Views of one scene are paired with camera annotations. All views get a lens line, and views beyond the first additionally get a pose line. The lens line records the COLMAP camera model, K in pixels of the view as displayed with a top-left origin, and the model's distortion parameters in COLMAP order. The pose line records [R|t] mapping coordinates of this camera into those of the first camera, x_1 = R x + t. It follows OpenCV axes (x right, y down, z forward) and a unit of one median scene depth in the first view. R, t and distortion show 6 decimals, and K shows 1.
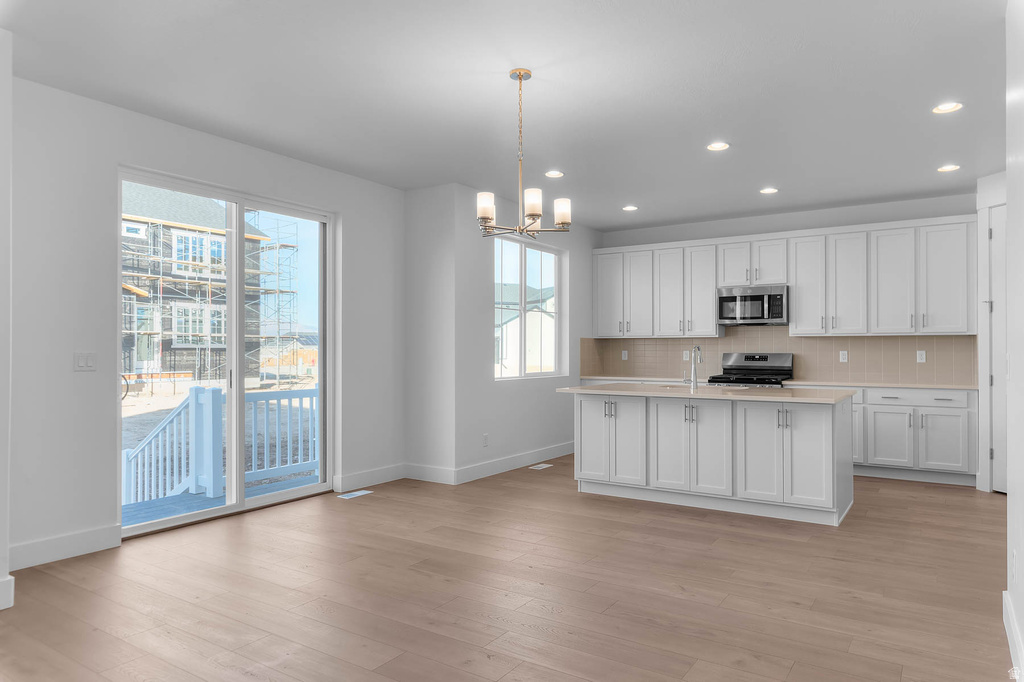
lens RADIAL K [[659.3, 0, 515.2], [0, 659.3, 347.1], [0, 0, 1]] dist [-0.001866, -0.000765]
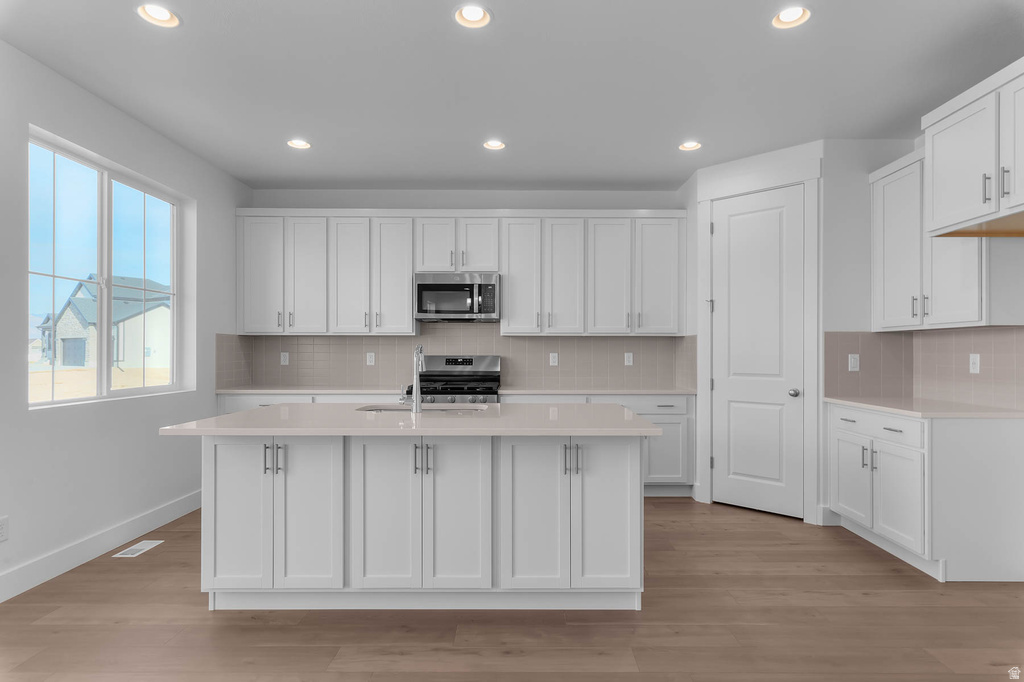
lens RADIAL K [[583.9, 0, 536.5], [0, 583.9, 349.6], [0, 0, 1]] dist [0.004761, 0.001075]
pose [[0.826579, 0.002599, 0.562814, 0.037348], [-0.003627, 0.999993, 0.000709, 0.000926], [-0.562809, -0.002627, 0.826583, 0.360067]]
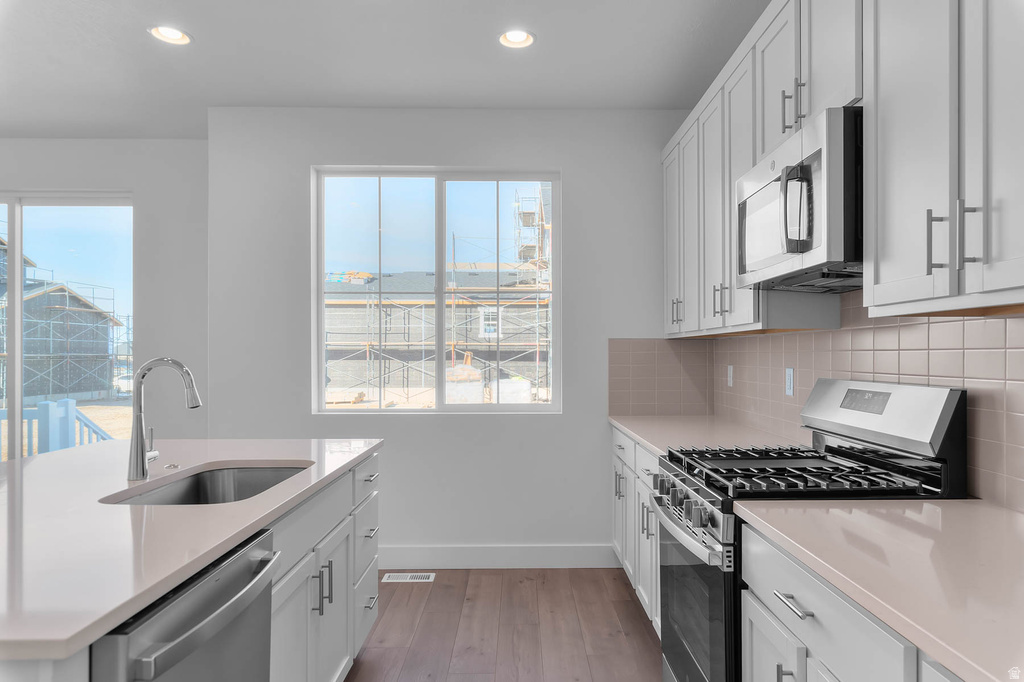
lens RADIAL K [[659.3, 0, 515.2], [0, 659.3, 347.1], [0, 0, 1]] dist [-0.001866, -0.000765]
pose [[0.555303, -0.005326, -0.831631, 0.537152], [0.002549, 0.999986, -0.004701, -0.005930], [0.831644, 0.000491, 0.555308, 0.762635]]
